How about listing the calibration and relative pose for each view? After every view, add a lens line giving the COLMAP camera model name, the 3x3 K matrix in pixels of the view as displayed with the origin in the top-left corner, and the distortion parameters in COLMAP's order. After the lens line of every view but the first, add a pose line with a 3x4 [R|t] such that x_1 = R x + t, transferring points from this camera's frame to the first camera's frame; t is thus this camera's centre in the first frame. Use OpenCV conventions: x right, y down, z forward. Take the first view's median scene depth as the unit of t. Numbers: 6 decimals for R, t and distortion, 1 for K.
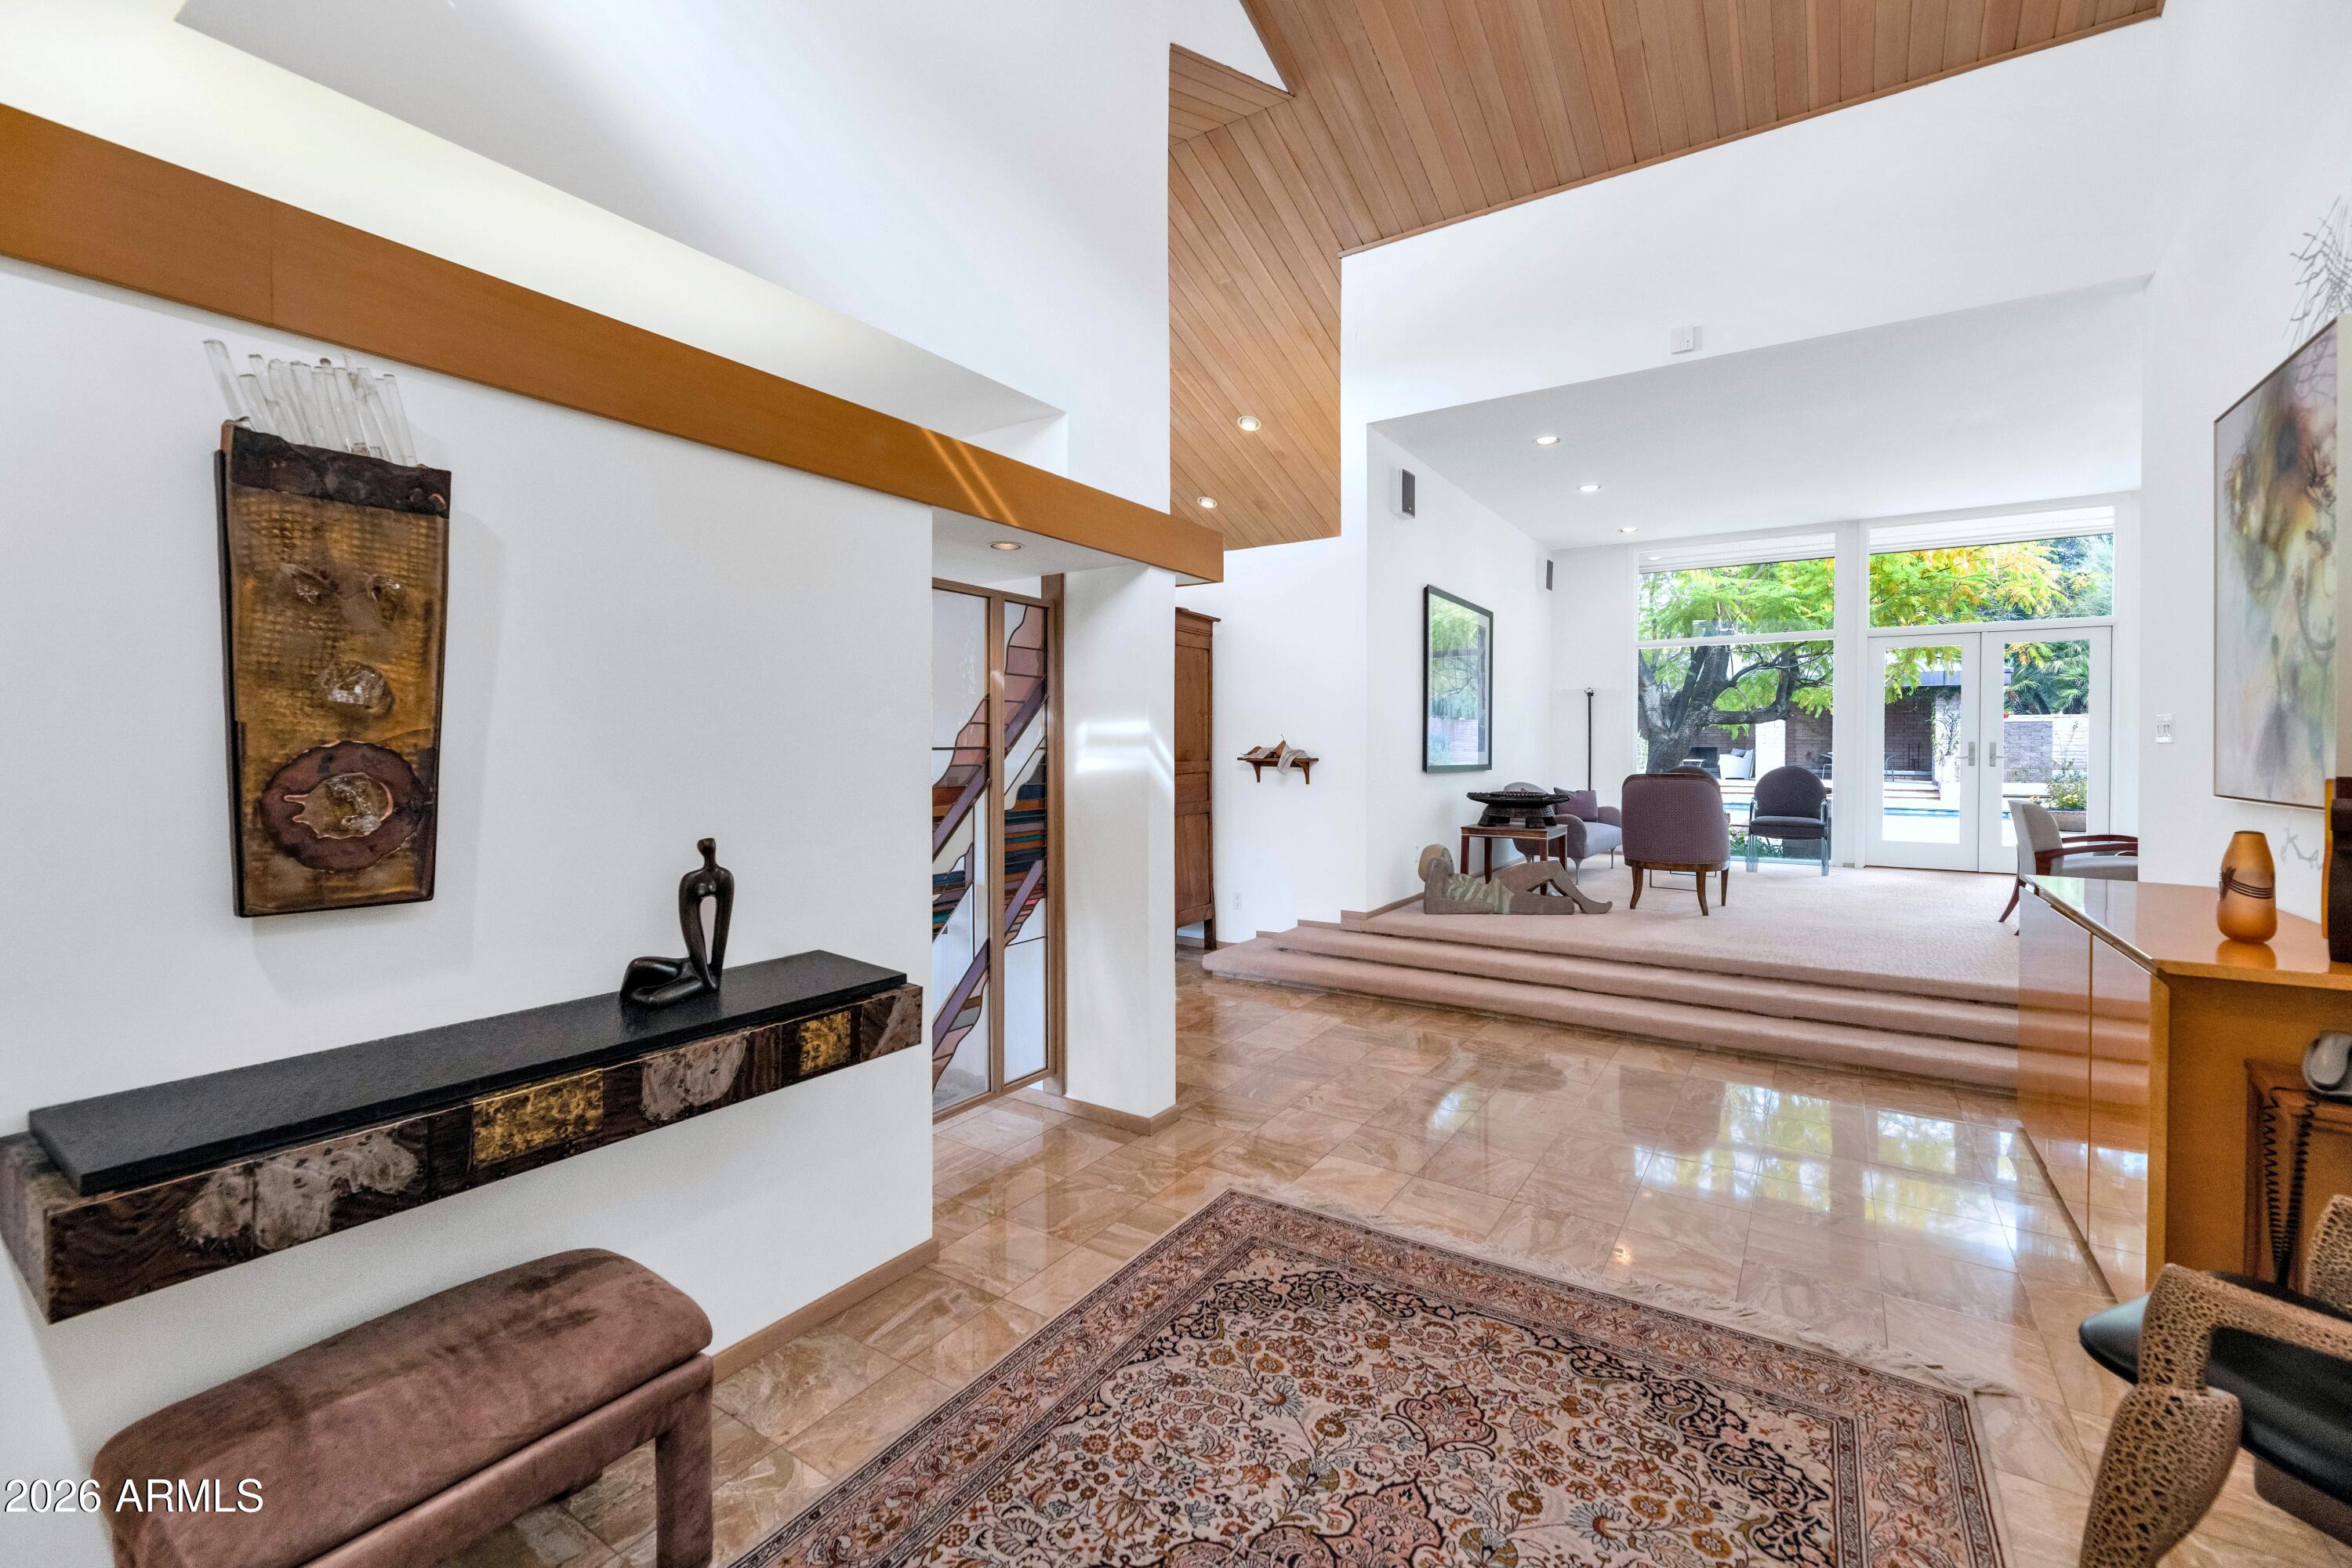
lens RADIAL K [[984.5, 0, 1178.7], [0, 984.5, 757.8], [0, 0, 1]] dist [-0.000167, -0.000027]
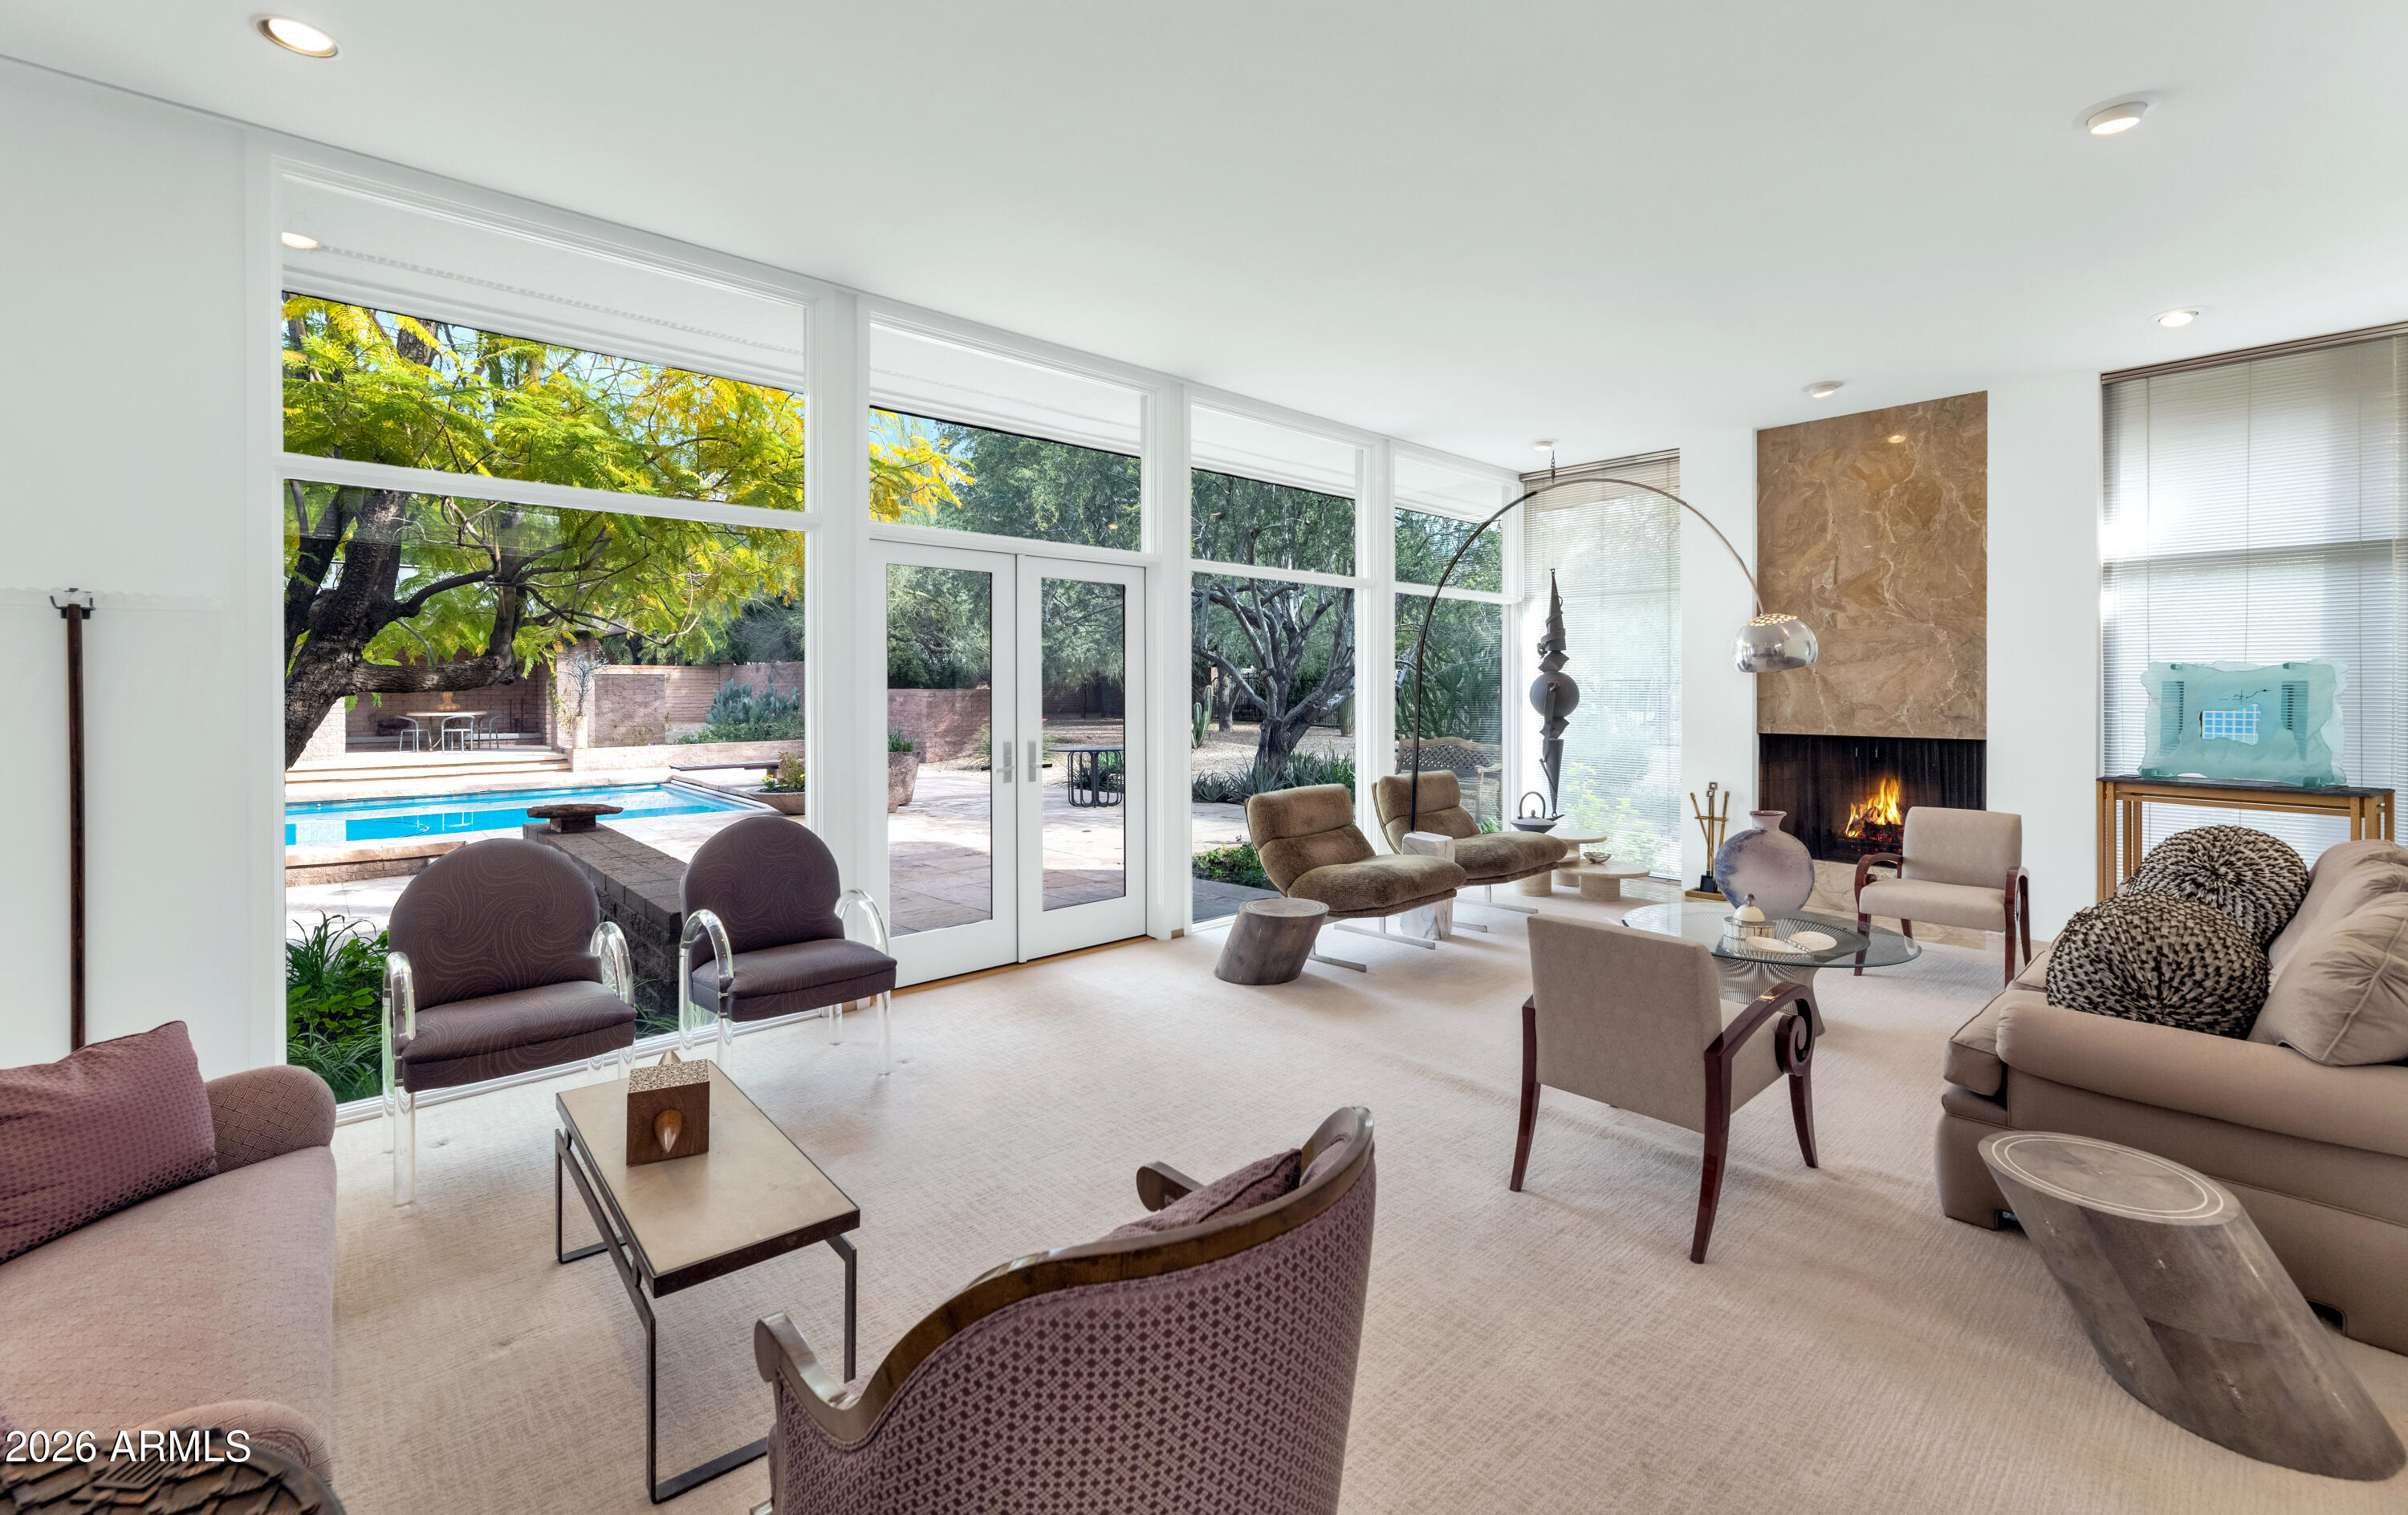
lens RADIAL K [[993.2, 0, 1209.9], [0, 993.2, 688.2], [0, 0, 1]] dist [0.000978, 0.000052]
pose [[0.238910, -0.003685, 0.971035, 0.175318], [0.014887, 0.999889, 0.000131, -0.030591], [-0.970928, 0.014425, 0.238939, 0.492943]]
